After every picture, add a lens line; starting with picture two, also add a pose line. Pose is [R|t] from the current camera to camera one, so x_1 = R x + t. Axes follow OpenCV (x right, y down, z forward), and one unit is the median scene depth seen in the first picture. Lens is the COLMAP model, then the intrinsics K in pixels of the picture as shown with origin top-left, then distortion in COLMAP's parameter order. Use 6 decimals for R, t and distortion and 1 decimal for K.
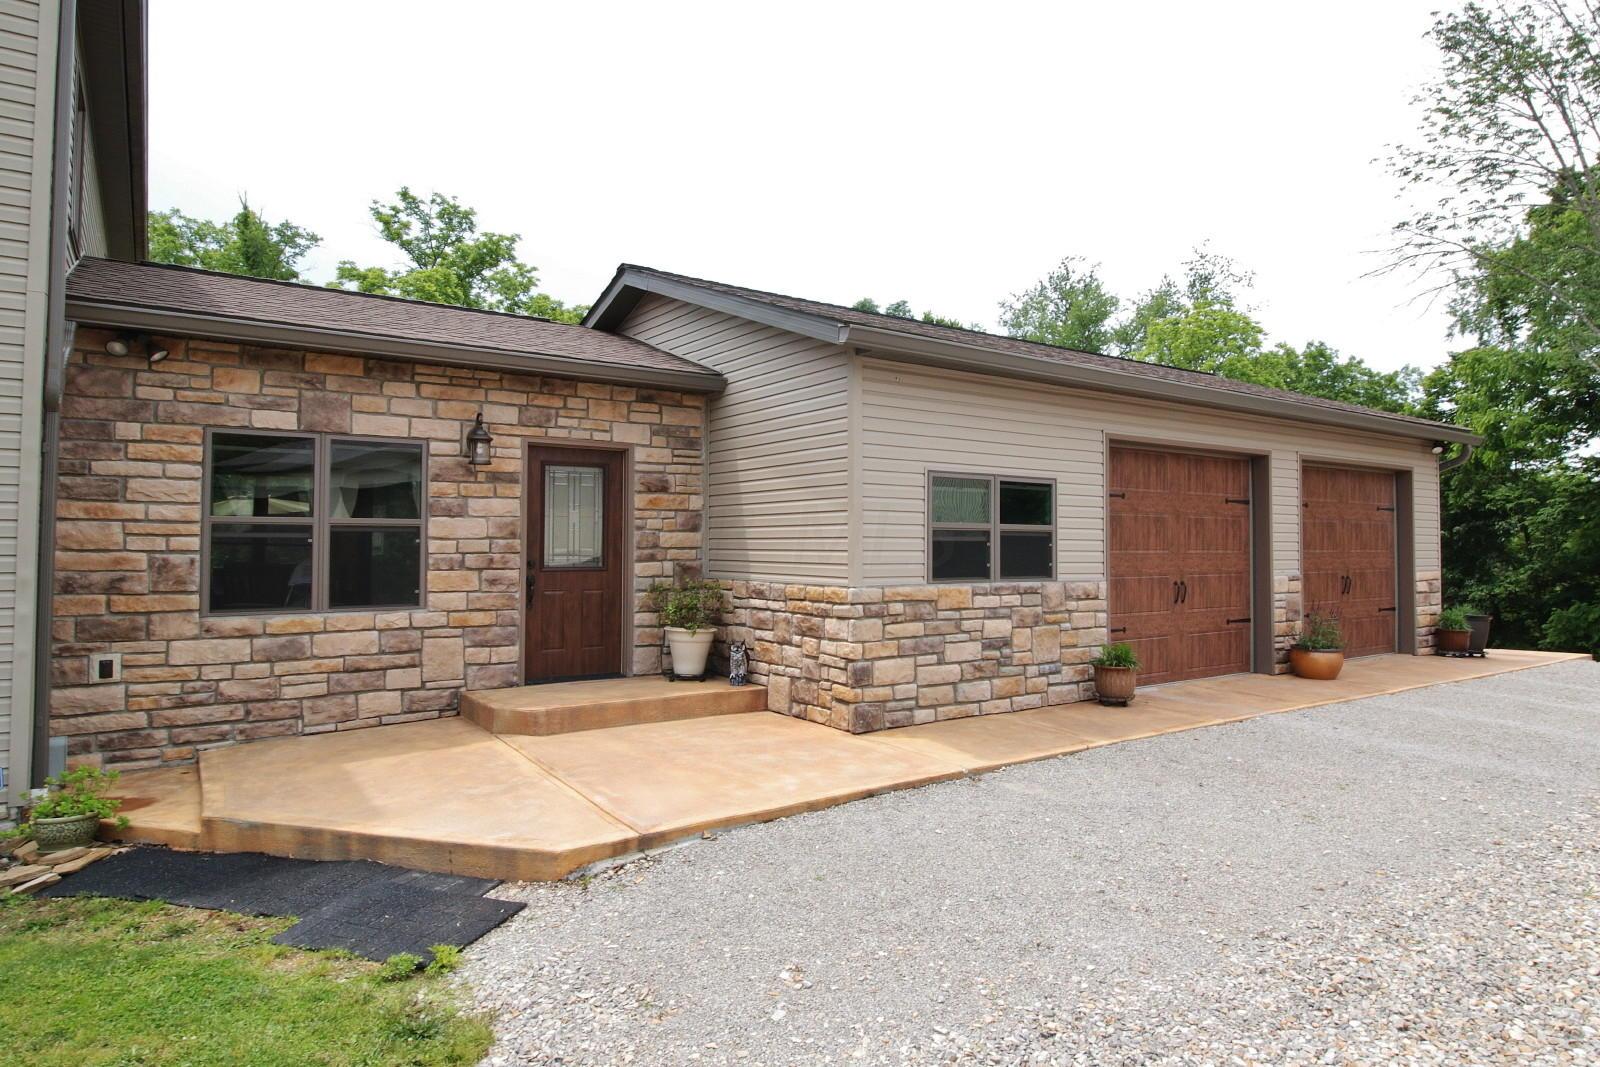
lens RADIAL K [[967.7, 0, 807.6], [0, 967.7, 529.1], [0, 0, 1]] dist [-0.027105, 0.000633]
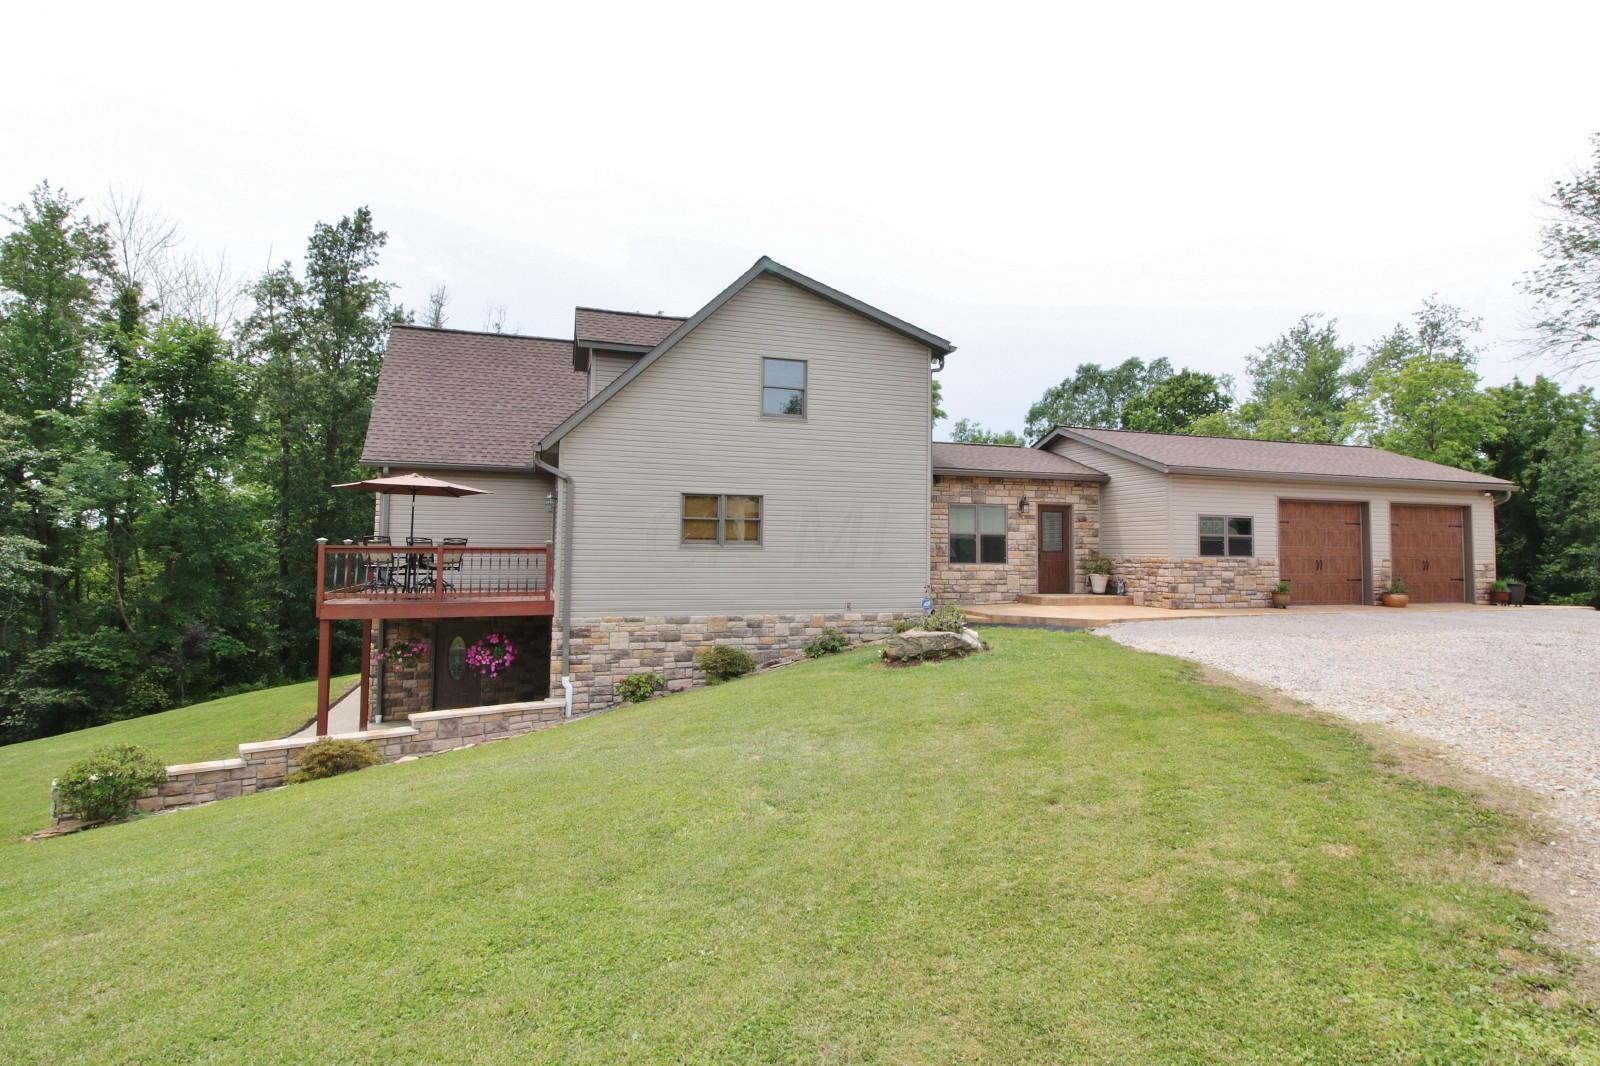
lens RADIAL K [[857.9, 0, 814.2], [0, 857.9, 502.0], [0, 0, 1]] dist [-0.023035, -0.004085]
pose [[0.959809, -0.009456, -0.280495, -0.202889], [-0.002039, 0.999171, -0.040660, 0.002902], [0.280647, 0.039598, 0.958994, -1.368308]]
